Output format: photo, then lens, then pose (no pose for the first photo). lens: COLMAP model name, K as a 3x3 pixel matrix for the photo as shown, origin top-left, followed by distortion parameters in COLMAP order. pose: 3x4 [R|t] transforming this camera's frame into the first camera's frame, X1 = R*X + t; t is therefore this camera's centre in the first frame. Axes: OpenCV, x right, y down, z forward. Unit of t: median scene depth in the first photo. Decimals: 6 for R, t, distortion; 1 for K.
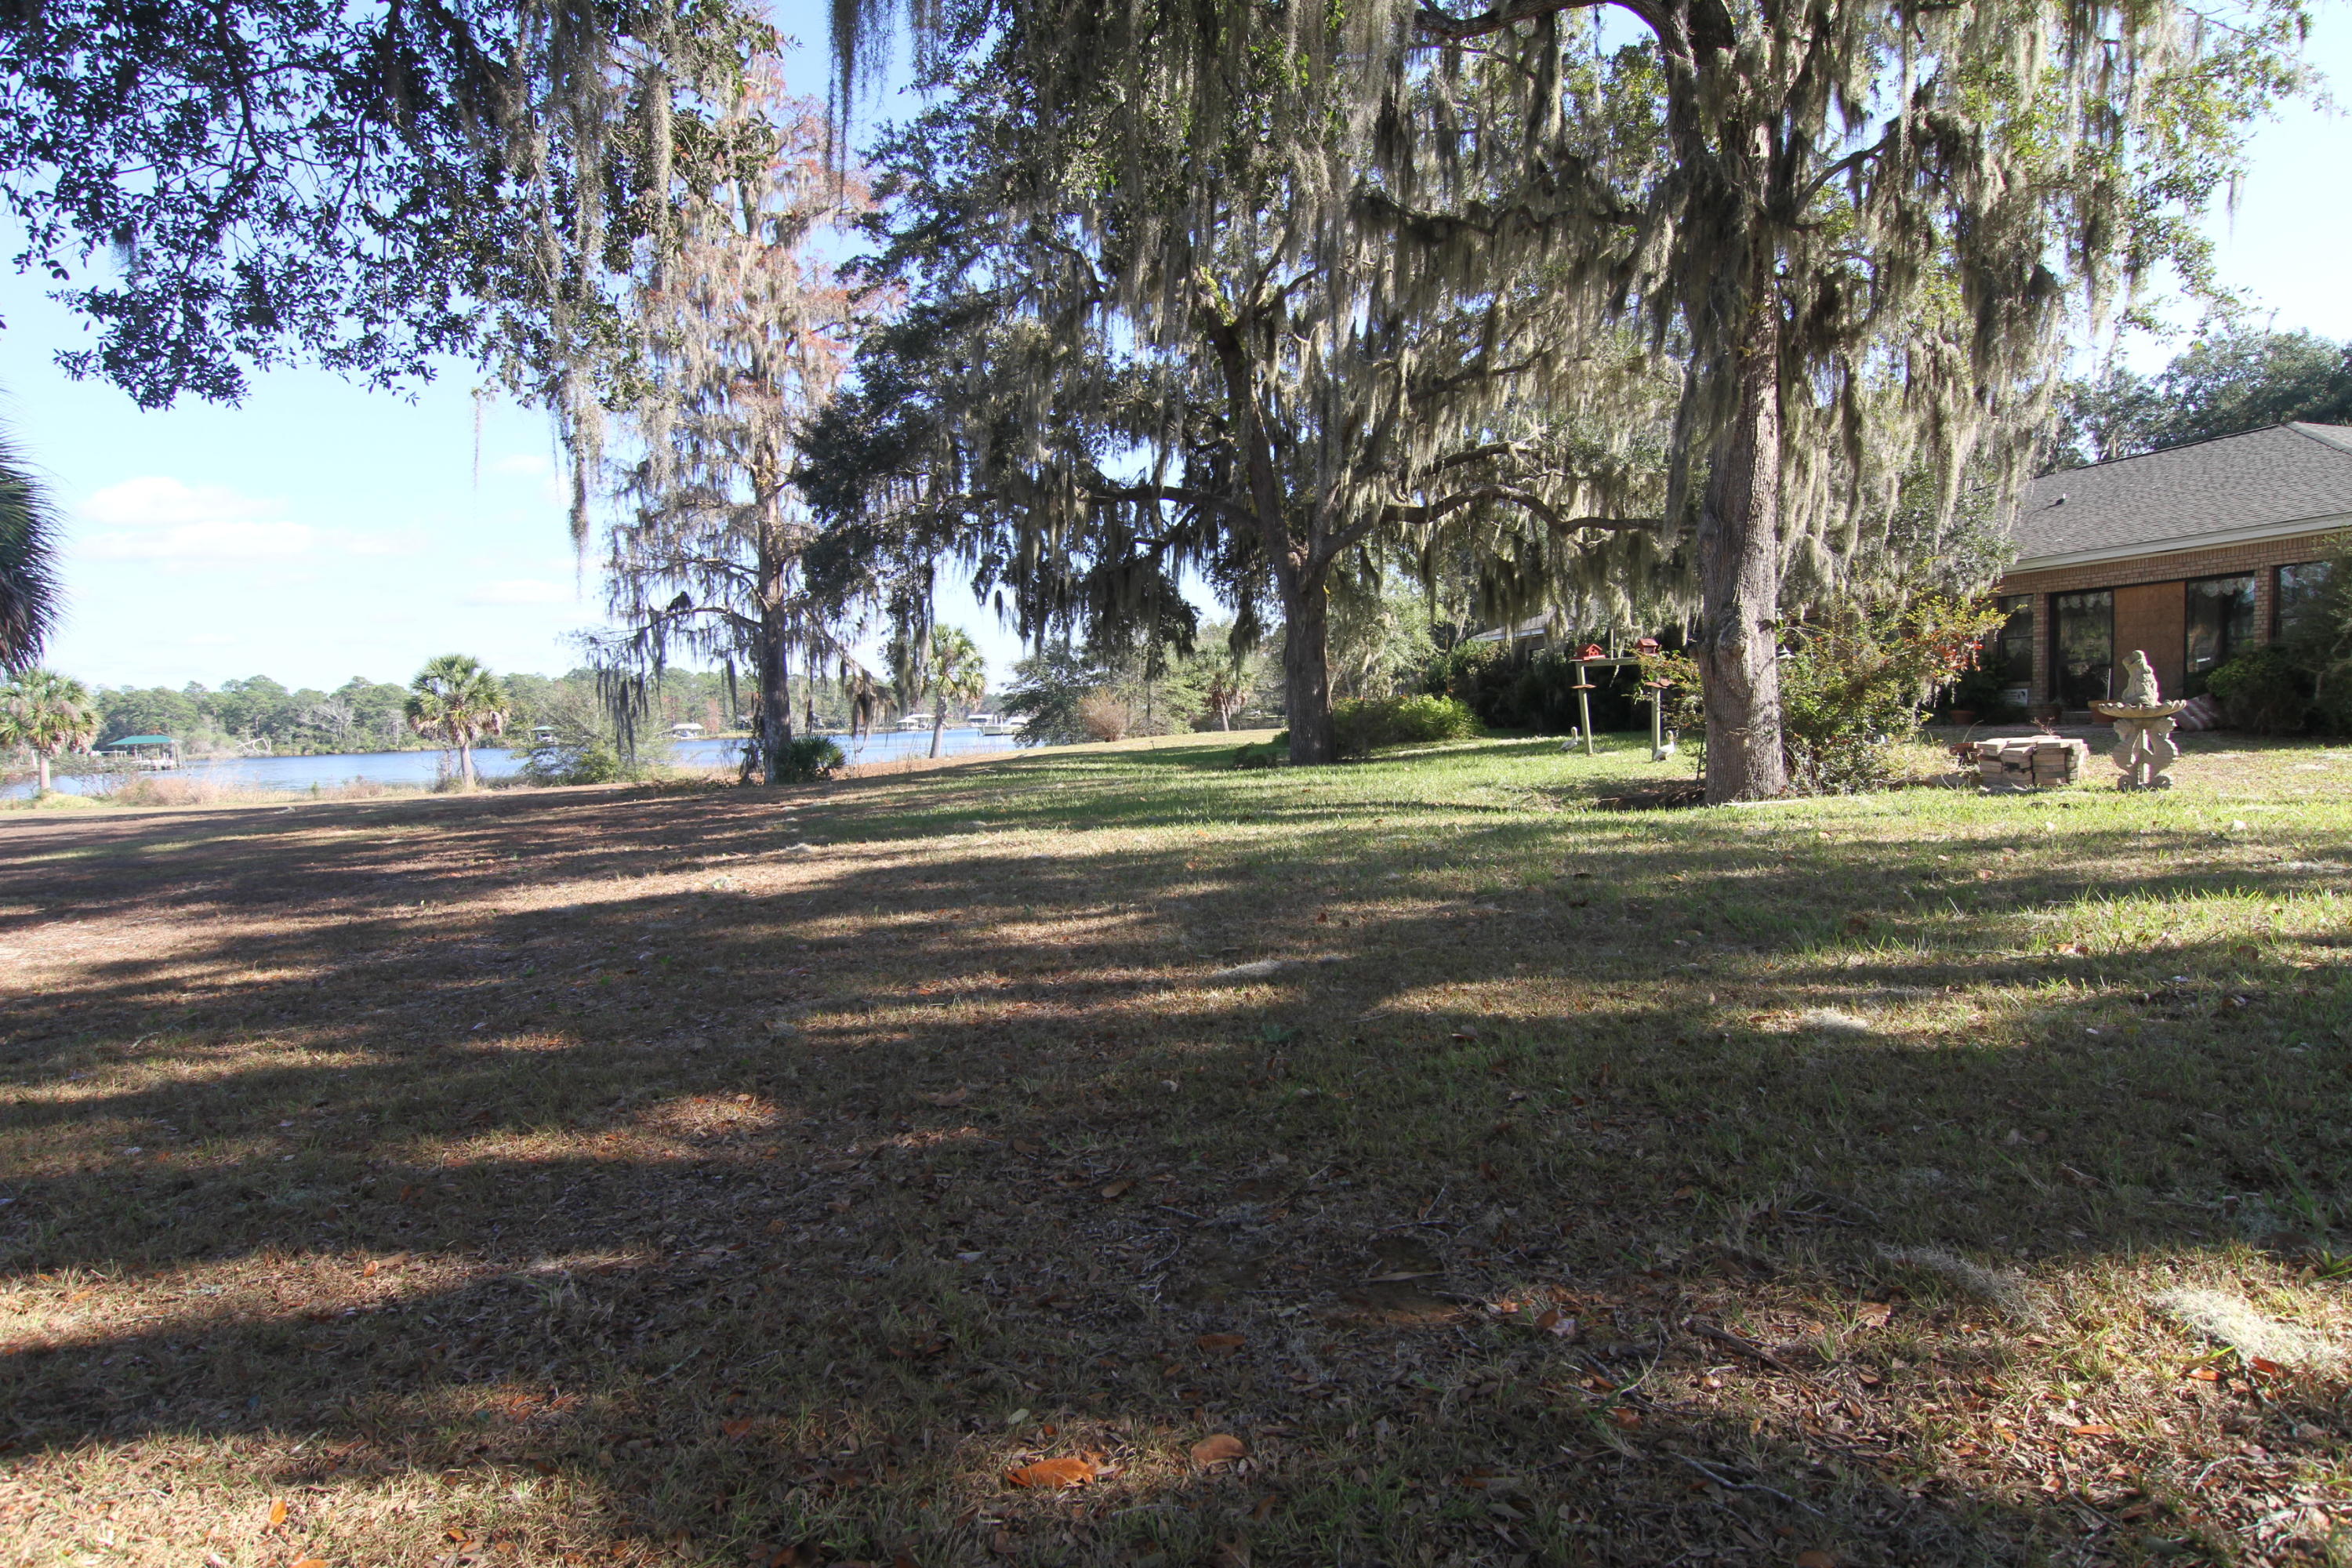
lens RADIAL K [[1330.6, 0, 1171.4], [0, 1330.6, 814.5], [0, 0, 1]] dist [-0.021017, -0.000720]
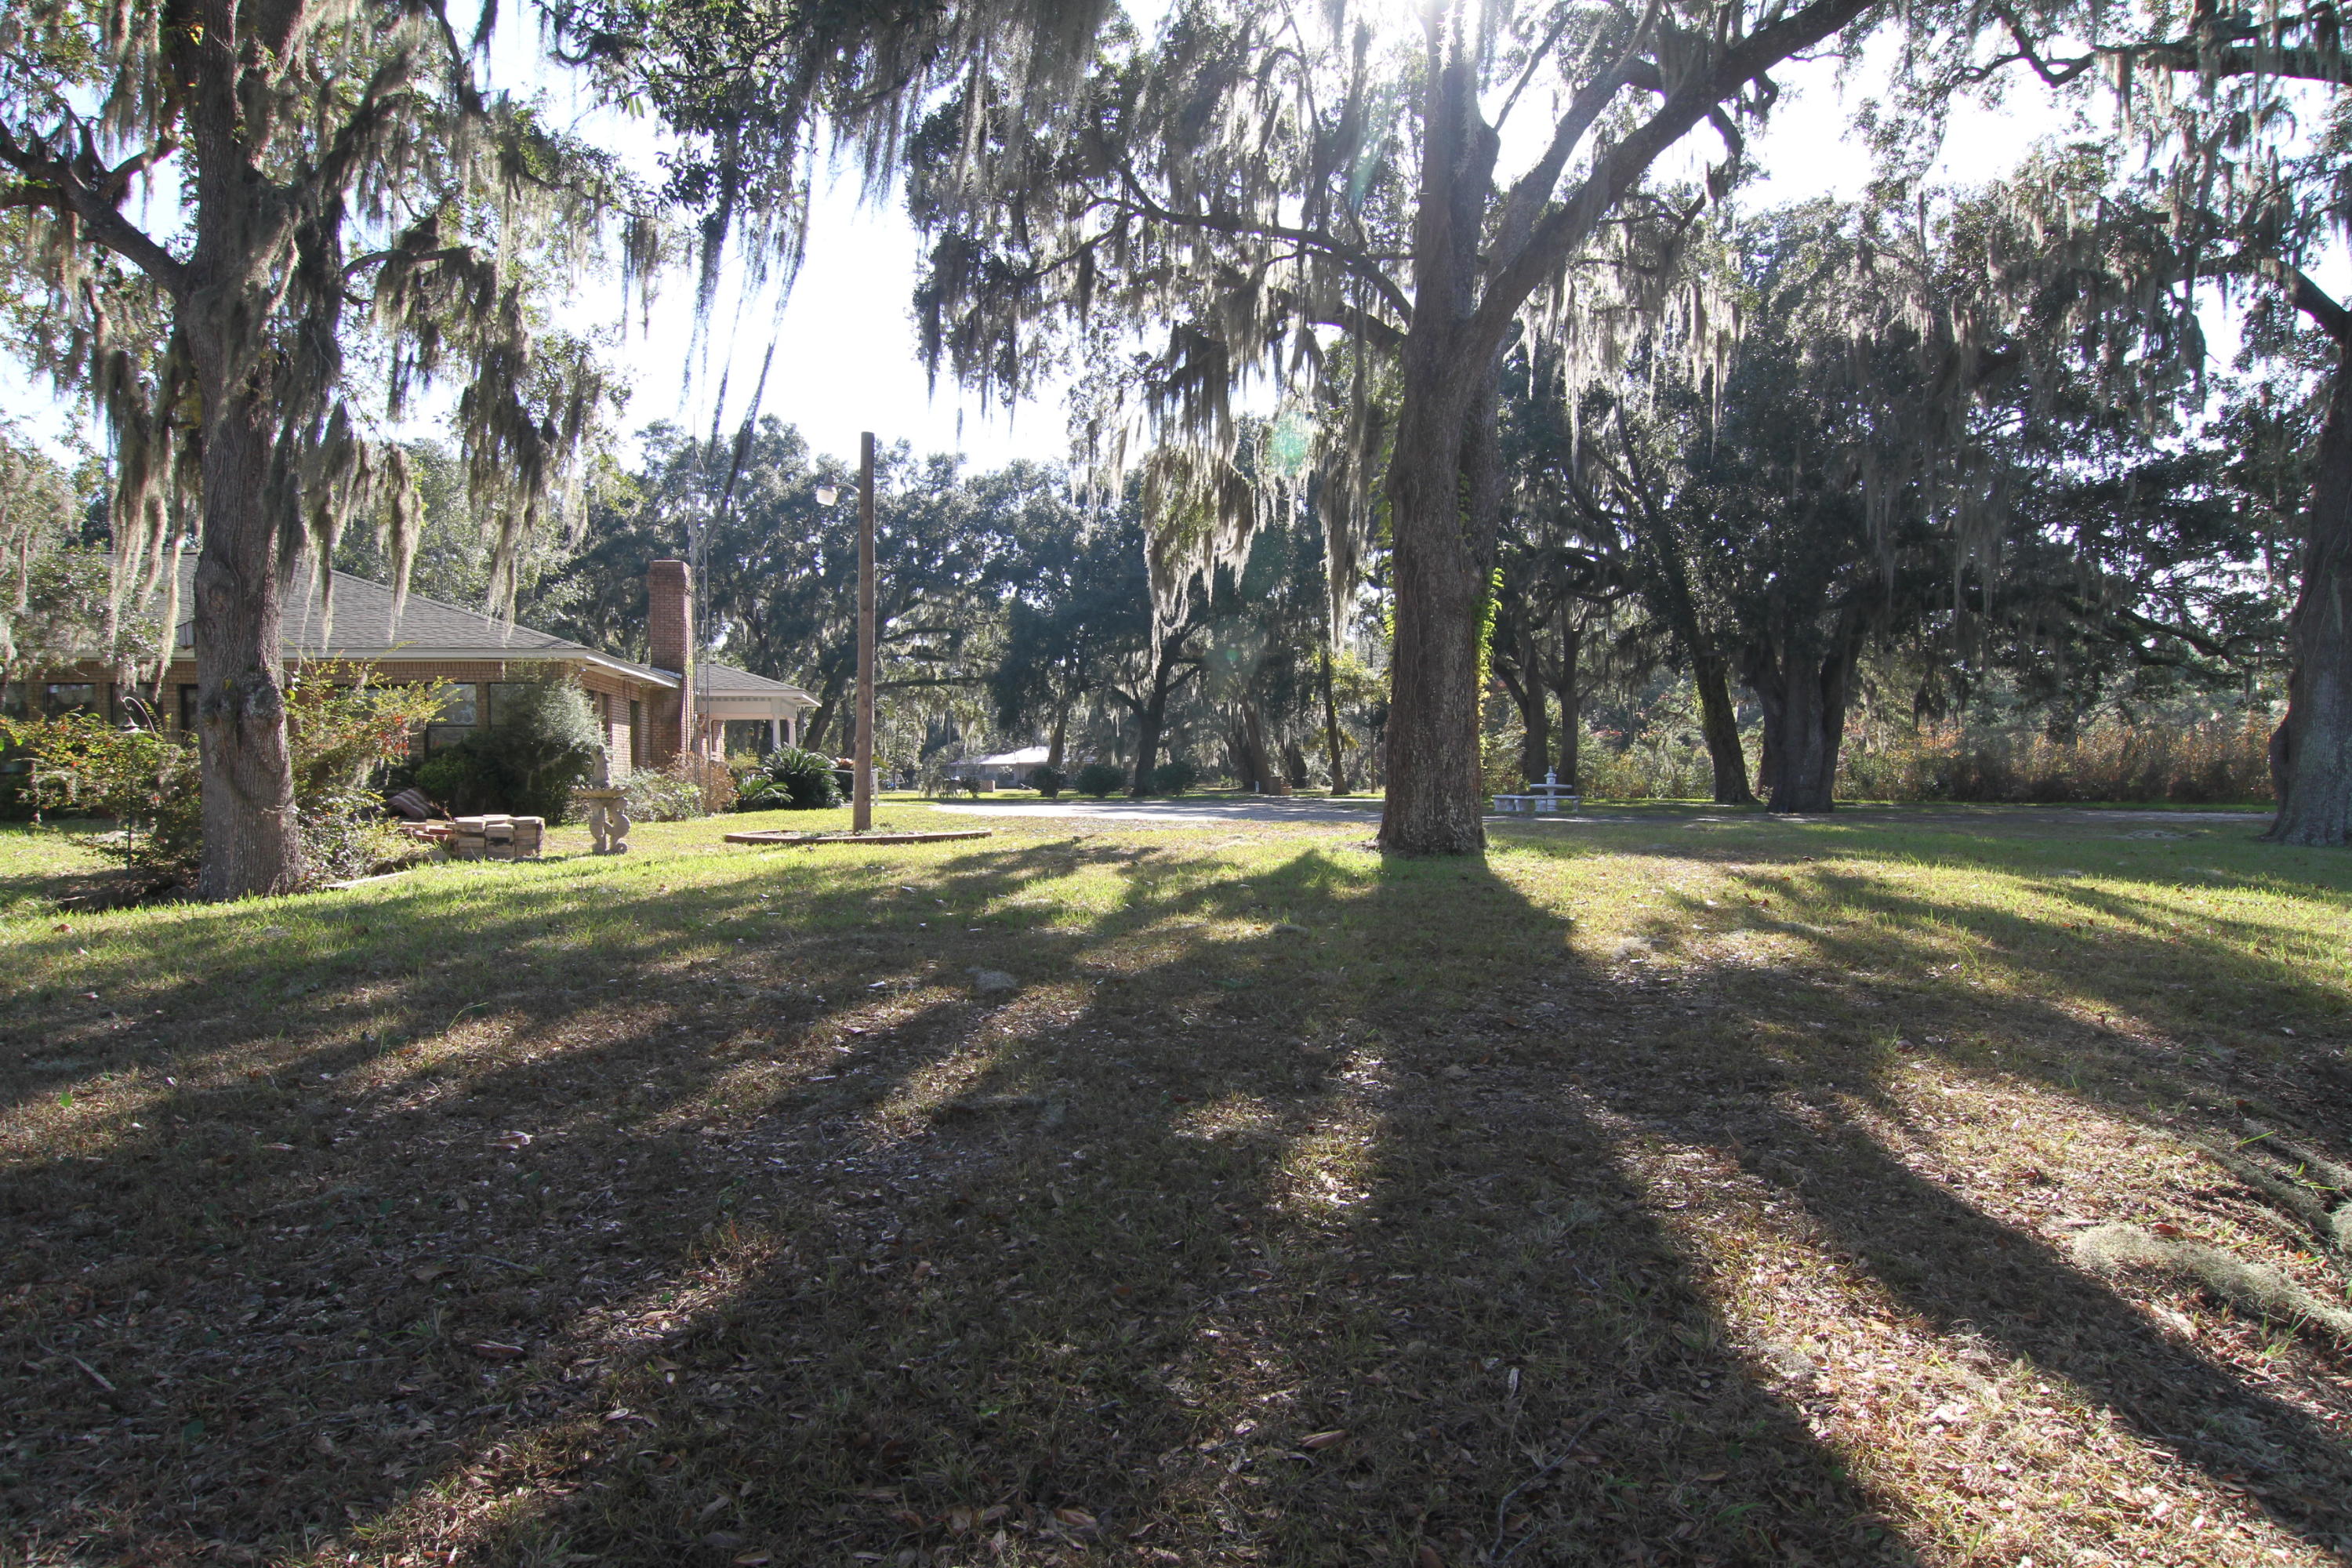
lens RADIAL K [[1330.6, 0, 1171.4], [0, 1330.6, 814.5], [0, 0, 1]] dist [-0.021017, -0.000720]
pose [[0.055819, 0.009862, 0.998392, -0.186660], [0.076816, 0.996945, -0.014142, 0.001196], [-0.995482, 0.077482, 0.054891, 0.135458]]
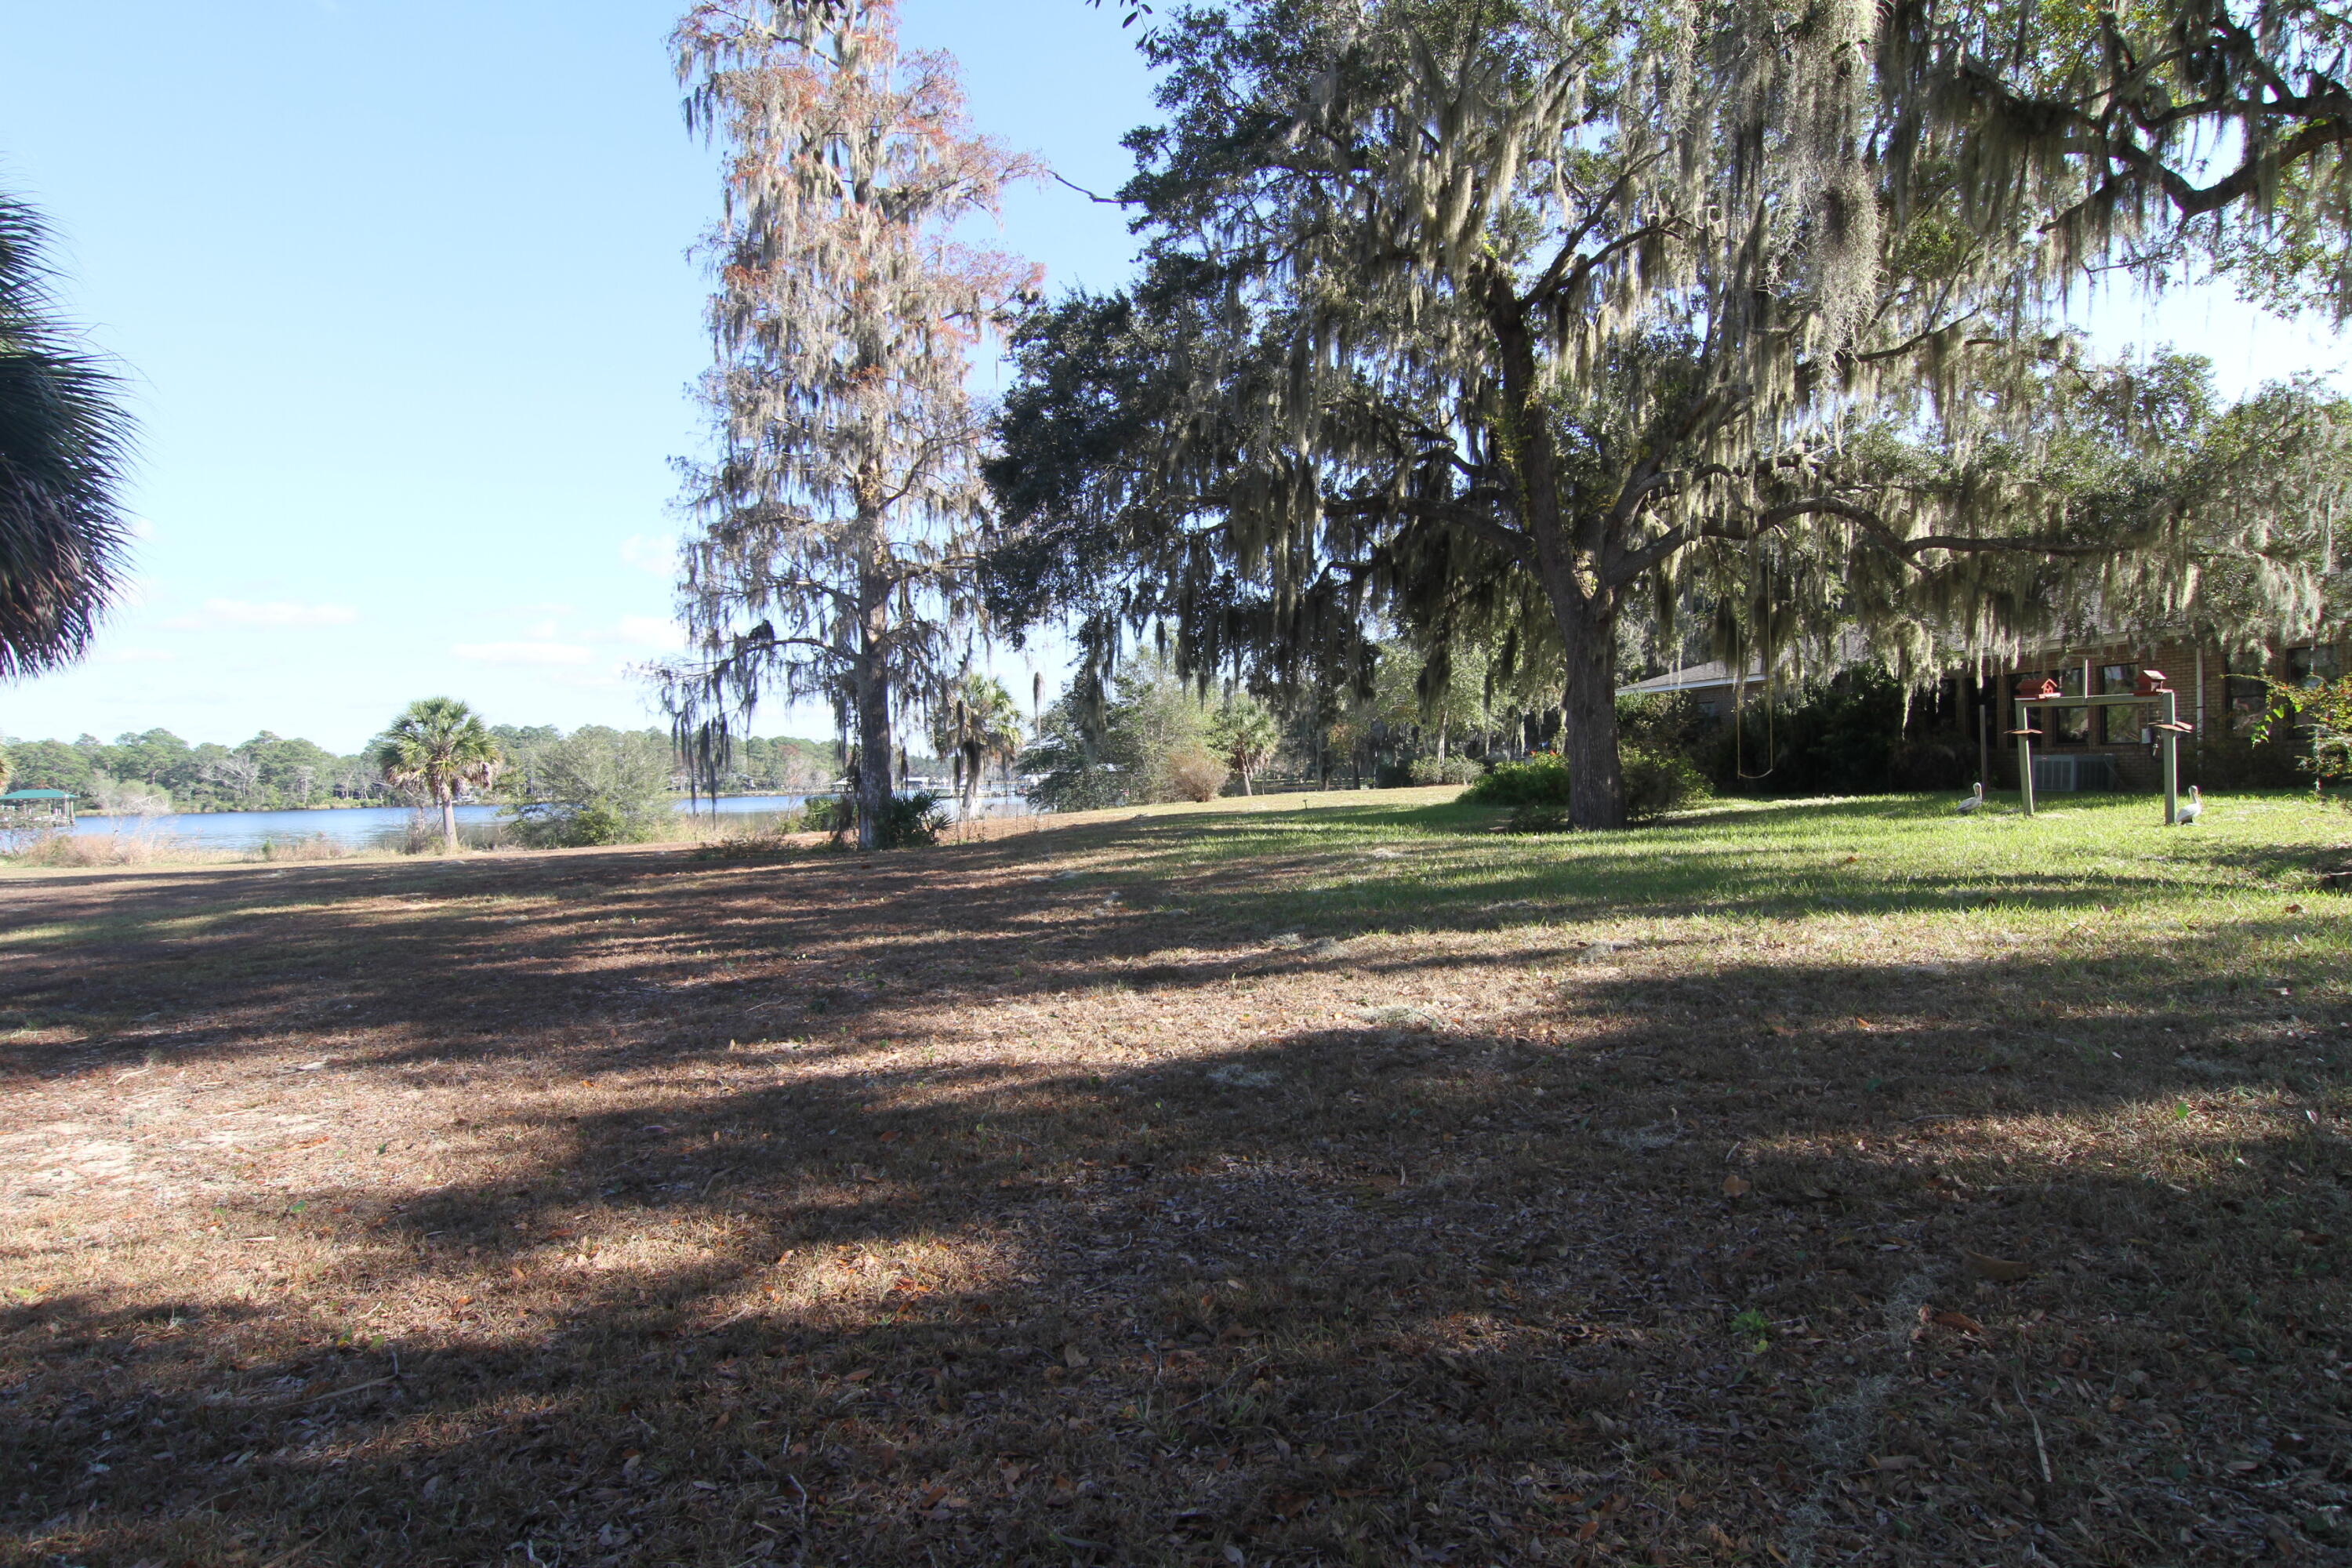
lens RADIAL K [[1330.6, 0, 1171.4], [0, 1330.6, 814.5], [0, 0, 1]] dist [-0.021017, -0.000720]
pose [[0.998313, 0.007442, 0.057591, -0.154863], [-0.004607, 0.998778, -0.049209, -0.002417], [-0.057886, 0.048861, 0.997127, 0.138847]]
